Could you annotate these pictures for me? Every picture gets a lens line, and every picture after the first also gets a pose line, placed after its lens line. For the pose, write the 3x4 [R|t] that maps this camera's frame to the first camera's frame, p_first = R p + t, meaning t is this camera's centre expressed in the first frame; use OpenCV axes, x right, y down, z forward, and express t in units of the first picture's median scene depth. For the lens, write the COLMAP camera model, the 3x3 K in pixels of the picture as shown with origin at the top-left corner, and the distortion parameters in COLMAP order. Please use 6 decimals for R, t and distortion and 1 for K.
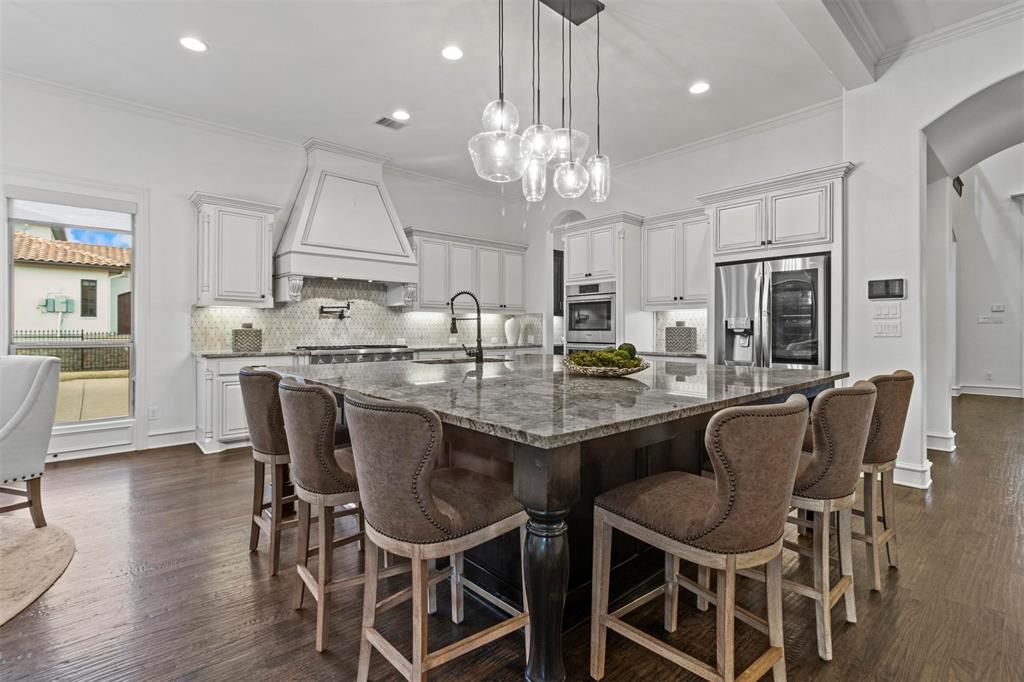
lens RADIAL K [[467.0, 0, 505.6], [0, 467.0, 325.1], [0, 0, 1]] dist [0.010760, 0.000537]
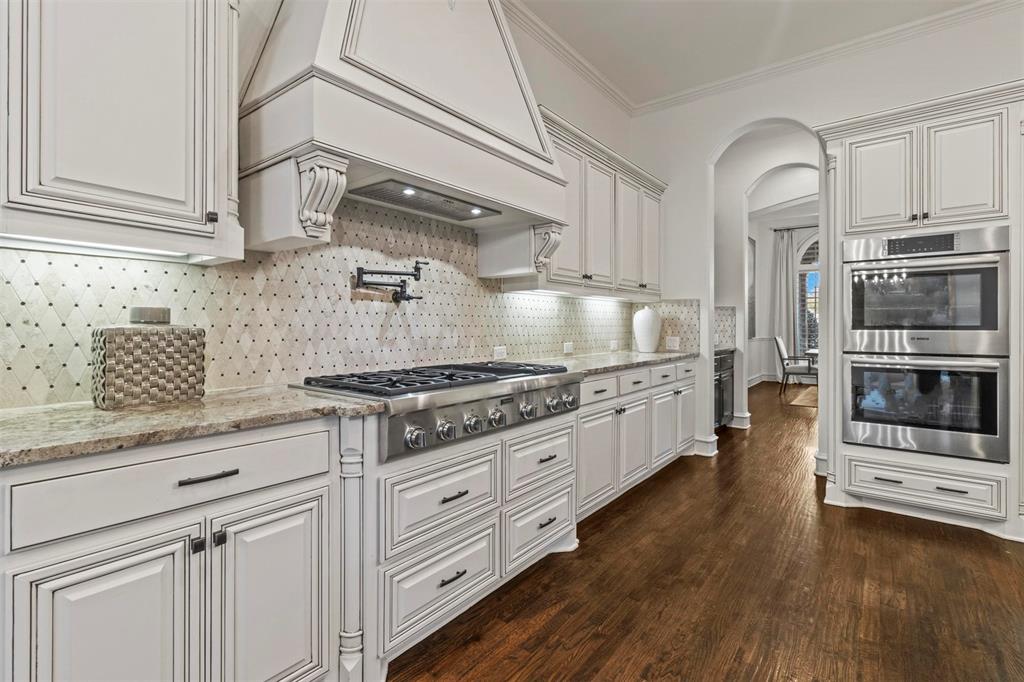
lens RADIAL K [[467.0, 0, 502.1], [0, 467.0, 322.0], [0, 0, 1]] dist [0.010760, 0.000537]
pose [[0.986687, 0.001906, 0.162617, -0.331394], [-0.002137, 0.999997, 0.001246, 0.003397], [-0.162614, -0.001577, 0.986689, 0.583770]]
